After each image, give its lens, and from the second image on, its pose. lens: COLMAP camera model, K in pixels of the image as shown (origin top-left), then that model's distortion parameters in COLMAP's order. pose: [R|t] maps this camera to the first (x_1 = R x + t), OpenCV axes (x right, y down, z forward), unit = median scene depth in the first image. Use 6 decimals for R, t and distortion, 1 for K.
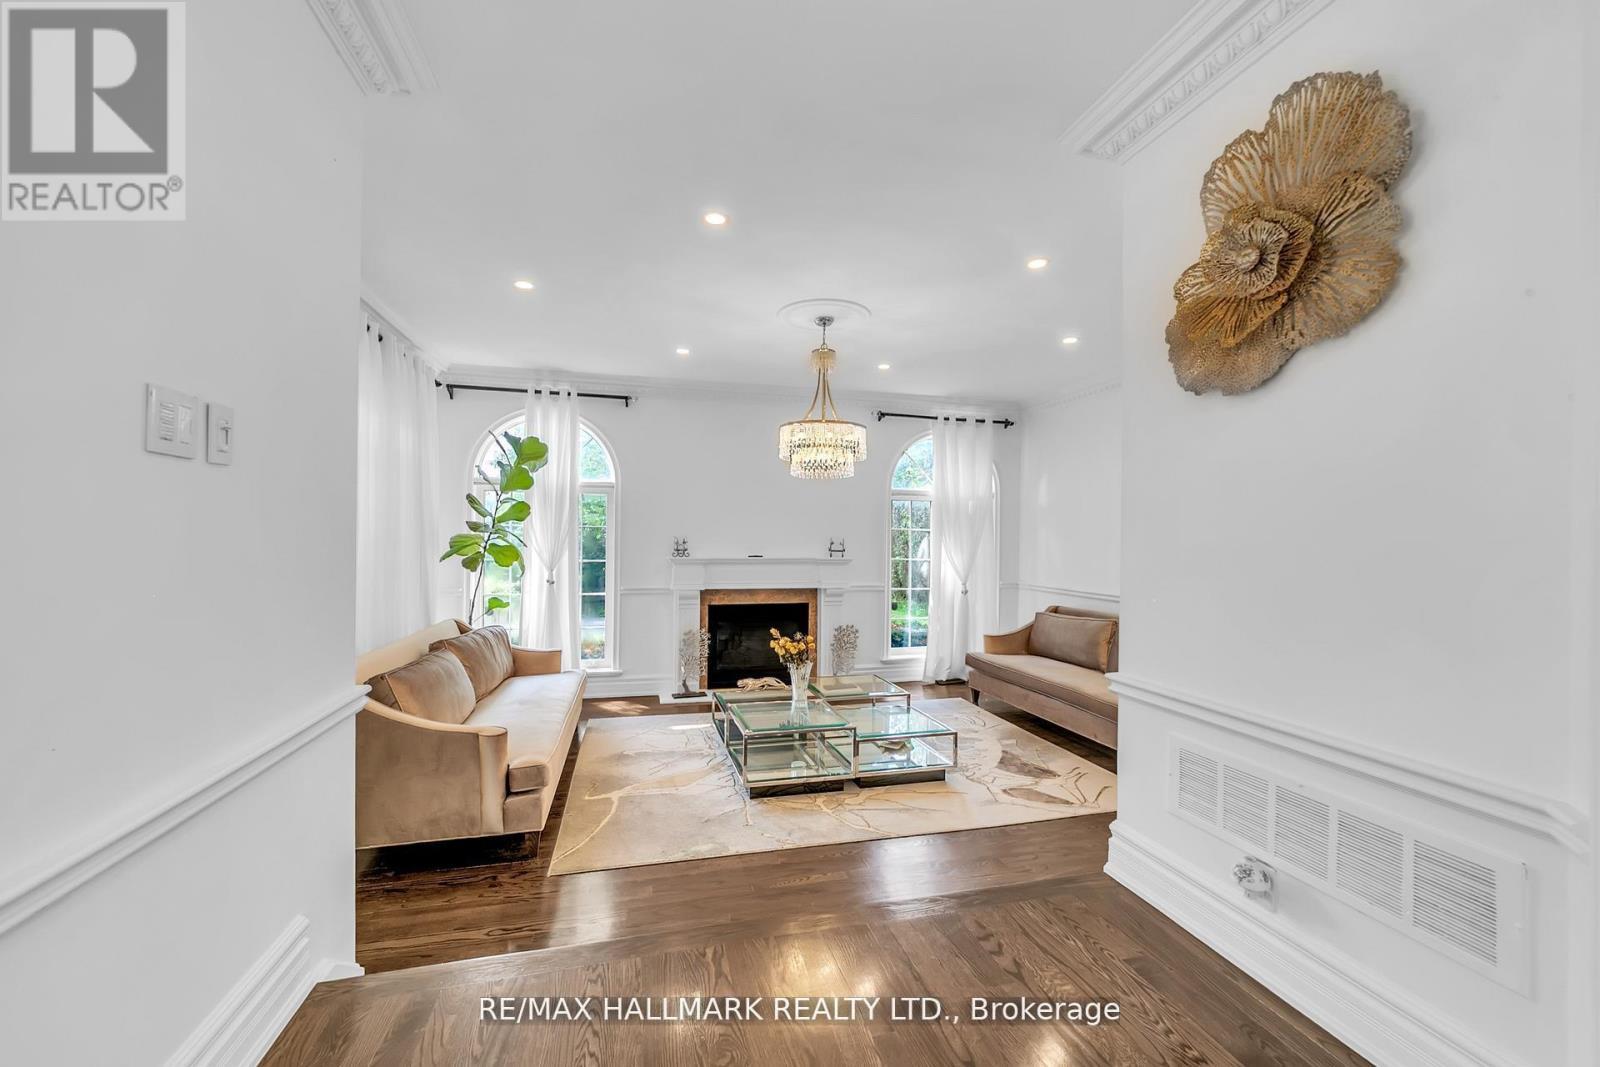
lens RADIAL K [[620.4, 0, 796.2], [0, 620.4, 539.4], [0, 0, 1]] dist [-0.001614, 0.000097]
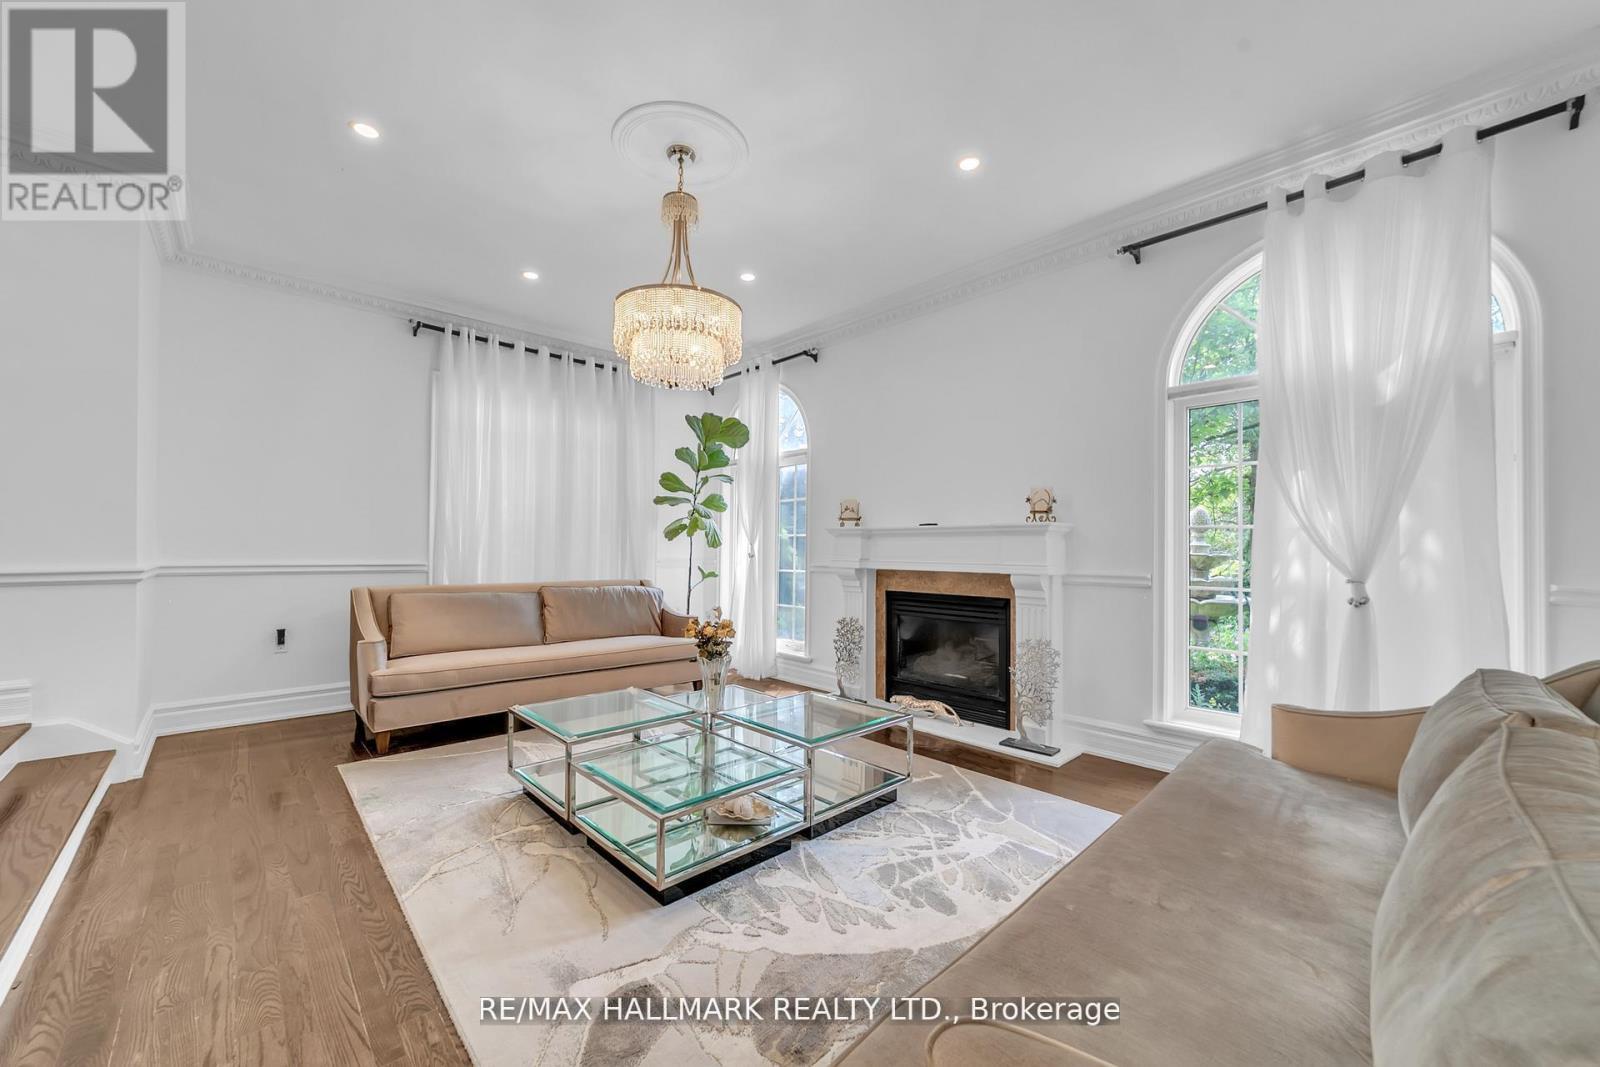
lens RADIAL K [[620.4, 0, 800.0], [0, 620.4, 534.5], [0, 0, 1]] dist [-0.001614, 0.000097]
pose [[0.482191, -0.024064, -0.875736, 0.481012], [-0.004248, 0.999547, -0.029806, 0.060127], [0.876056, 0.018093, 0.481870, 0.538507]]
